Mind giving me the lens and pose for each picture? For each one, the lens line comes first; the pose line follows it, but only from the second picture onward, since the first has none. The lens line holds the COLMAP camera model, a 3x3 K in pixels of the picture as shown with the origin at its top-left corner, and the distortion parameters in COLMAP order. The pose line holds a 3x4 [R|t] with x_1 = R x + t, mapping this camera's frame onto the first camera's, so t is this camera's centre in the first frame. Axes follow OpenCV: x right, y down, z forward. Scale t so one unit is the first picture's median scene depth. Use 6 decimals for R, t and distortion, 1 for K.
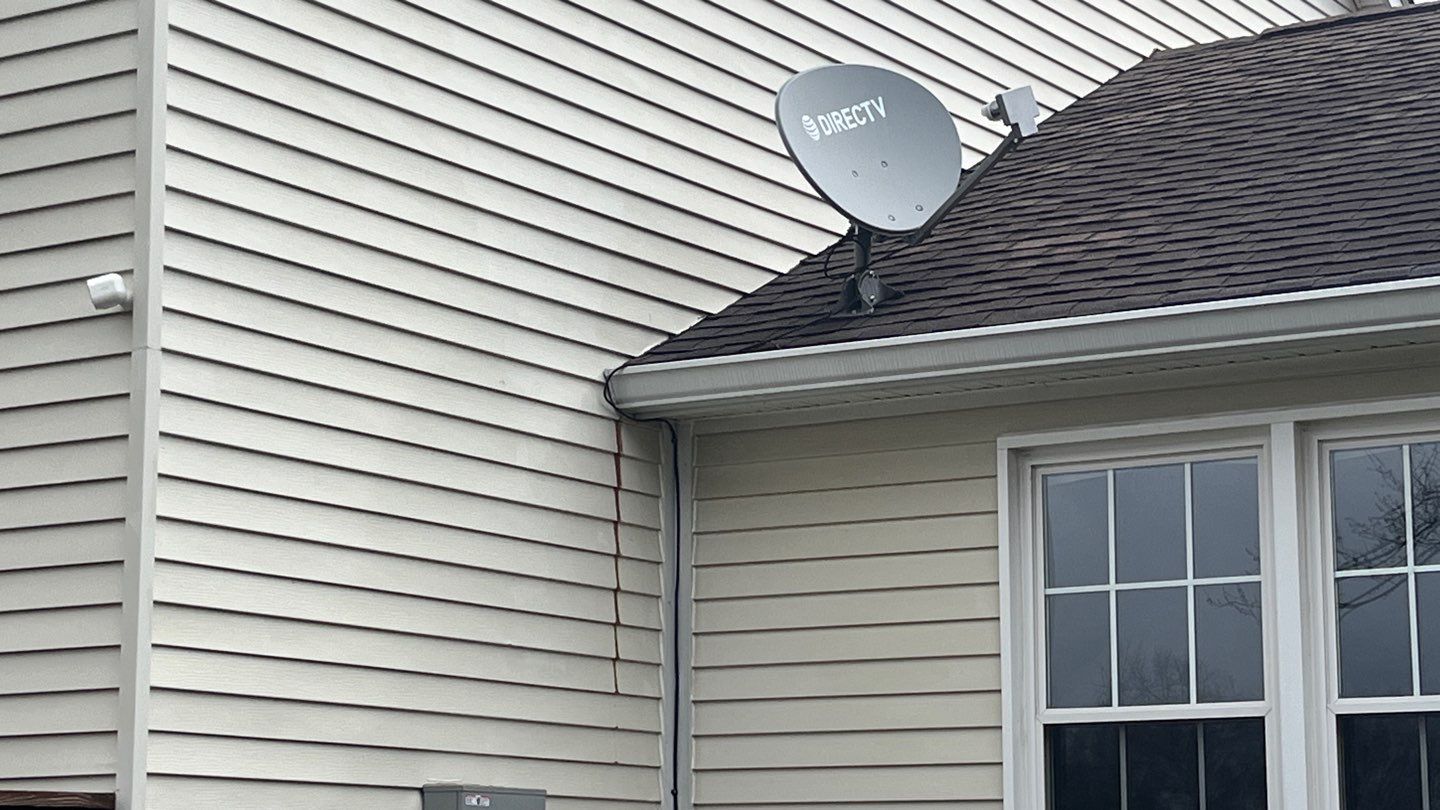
lens RADIAL K [[2967.5, 0, 720.0], [0, 2967.5, 405.0], [0, 0, 1]] dist [0.044114, 0.034838]
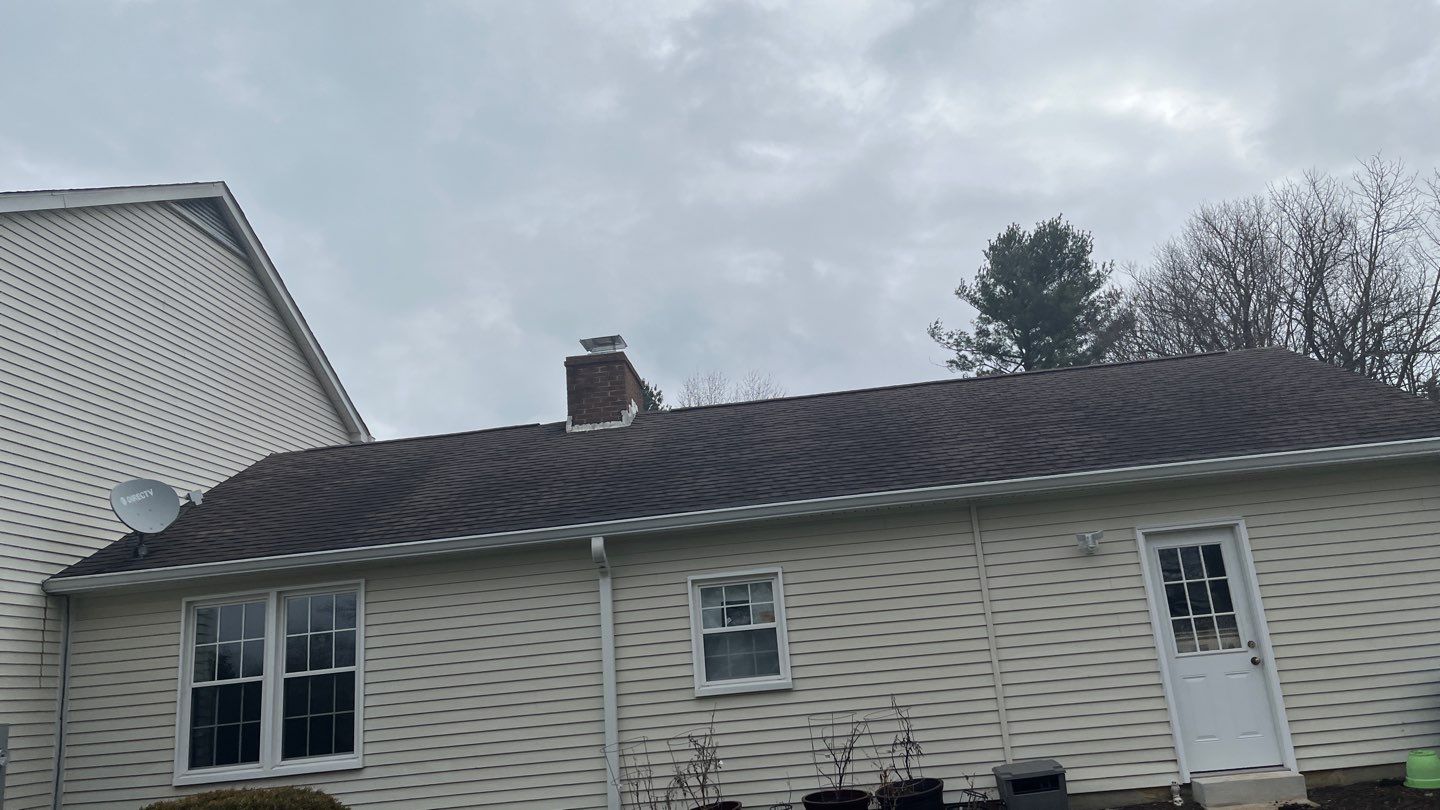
lens RADIAL K [[1057.3, 0, 740.0], [0, 1057.3, 381.5], [0, 0, 1]] dist [0.110384, -0.136688]
pose [[0.878828, 0.047147, 0.474804, 0.055470], [0.011877, 0.992636, -0.120551, -0.072731], [-0.476991, 0.111583, 0.871796, -0.343587]]
